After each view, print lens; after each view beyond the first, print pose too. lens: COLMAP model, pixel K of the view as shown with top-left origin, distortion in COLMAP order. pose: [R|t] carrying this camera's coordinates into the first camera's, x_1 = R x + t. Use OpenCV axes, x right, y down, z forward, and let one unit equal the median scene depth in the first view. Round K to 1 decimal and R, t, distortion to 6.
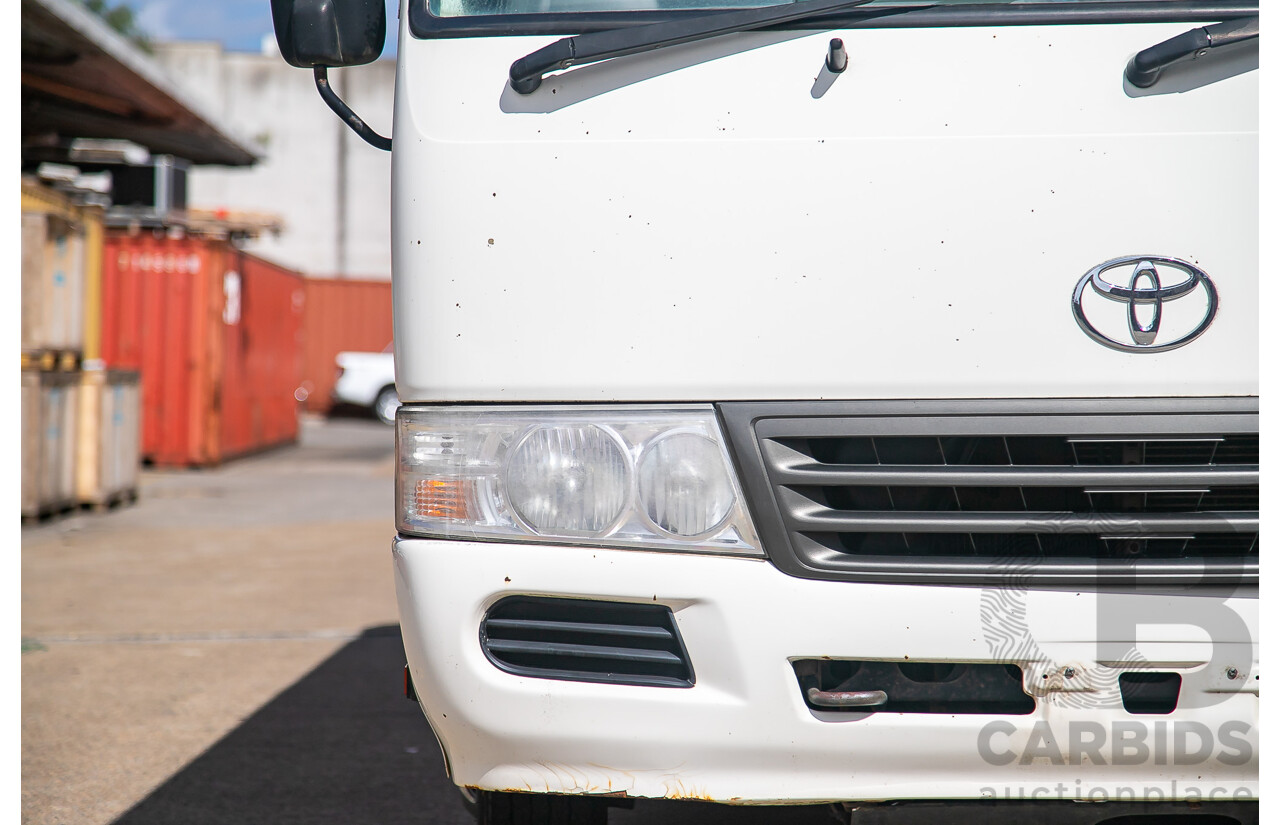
lens RADIAL K [[3560.8, 0, 640.0], [0, 3560.8, 412.5], [0, 0, 1]] dist [0.352473, -0.404620]
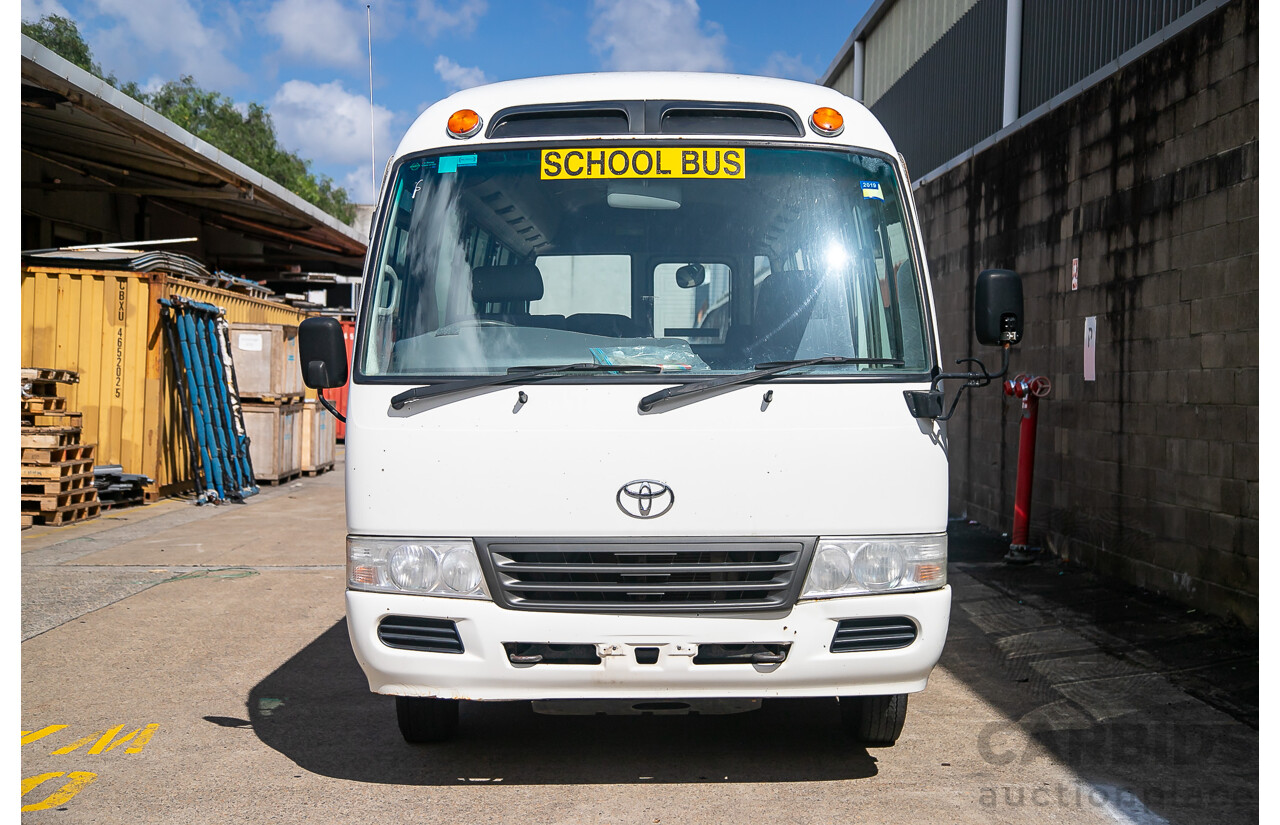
lens RADIAL K [[1942.4, 0, 640.0], [0, 1942.4, 412.5], [0, 0, 1]] dist [0.144459, -0.053458]
pose [[0.999979, 0.002840, 0.005753, 0.128055], [-0.002885, 0.999965, 0.007824, -0.099558], [-0.005731, -0.007841, 0.999953, -0.338517]]
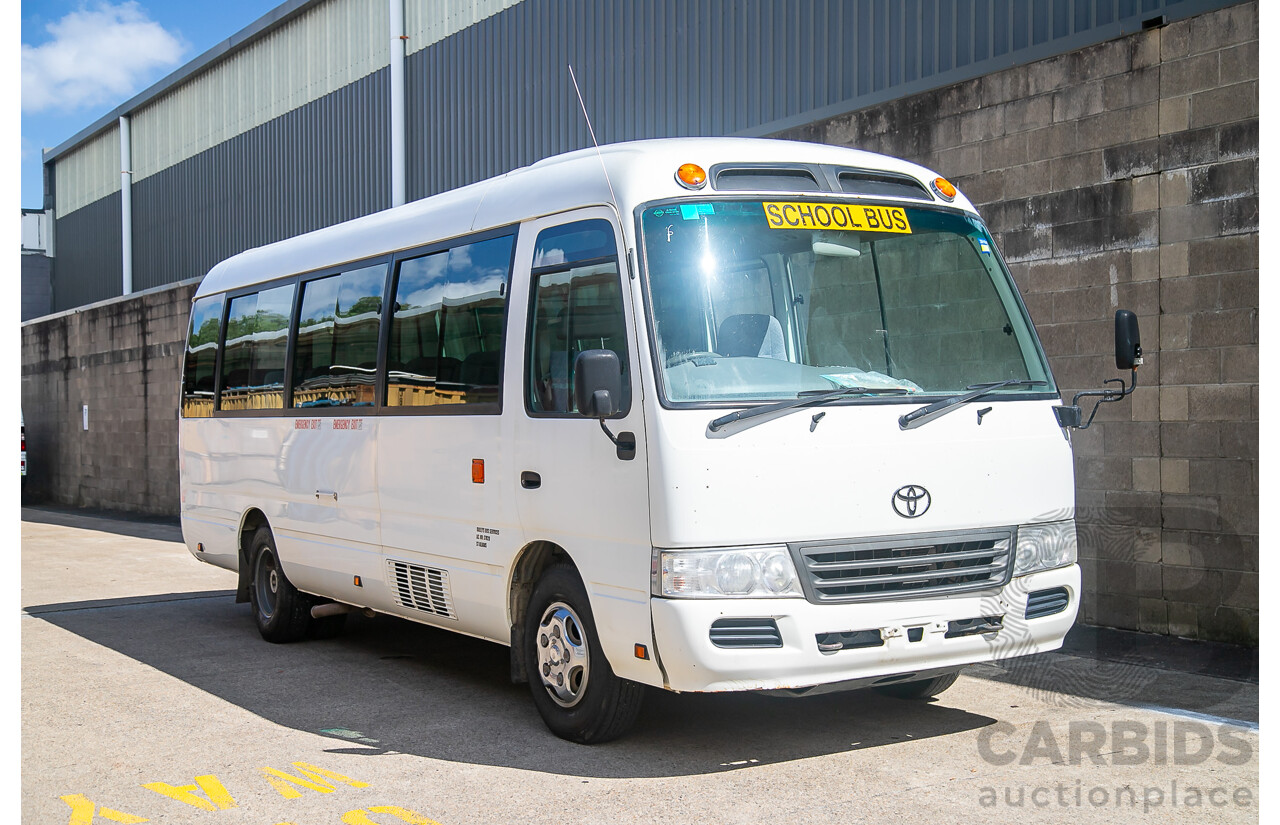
lens RADIAL K [[1689.0, 0, 640.0], [0, 1689.0, 412.5], [0, 0, 1]] dist [0.091514, -0.008307]
pose [[0.853968, -0.018549, 0.519995, -0.754454], [0.028260, 0.999543, -0.010756, -0.092977], [-0.519557, 0.023881, 0.854102, -0.061484]]
